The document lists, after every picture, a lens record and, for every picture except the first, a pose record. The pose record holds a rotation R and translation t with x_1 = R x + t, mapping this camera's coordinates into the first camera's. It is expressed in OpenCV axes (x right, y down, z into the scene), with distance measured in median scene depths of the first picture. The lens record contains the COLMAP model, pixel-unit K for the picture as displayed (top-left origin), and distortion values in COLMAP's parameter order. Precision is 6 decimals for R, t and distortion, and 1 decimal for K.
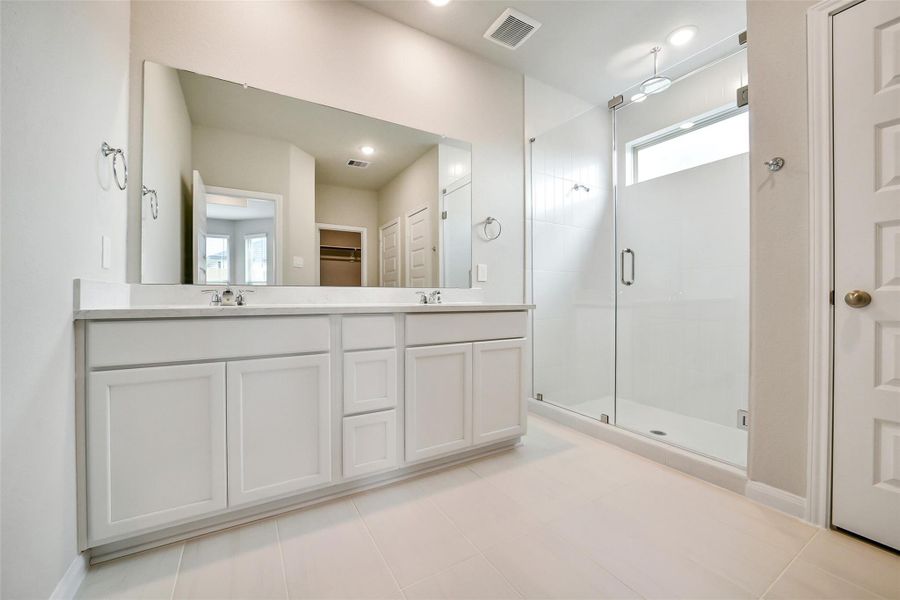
lens RADIAL K [[355.1, 0, 448.9], [0, 355.1, 298.0], [0, 0, 1]] dist [-0.027831, 0.004590]
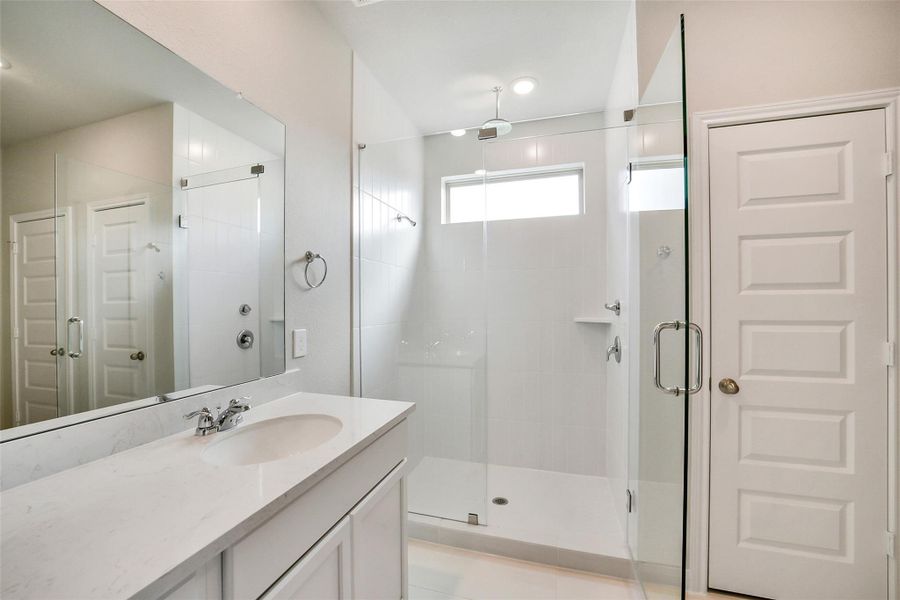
lens RADIAL K [[355.1, 0, 454.3], [0, 355.1, 305.0], [0, 0, 1]] dist [-0.027831, 0.004590]
pose [[0.735724, -0.006610, 0.677249, -0.121393], [0.009283, 0.999957, -0.000325, -0.132488], [-0.677218, 0.006526, 0.735753, 0.372783]]
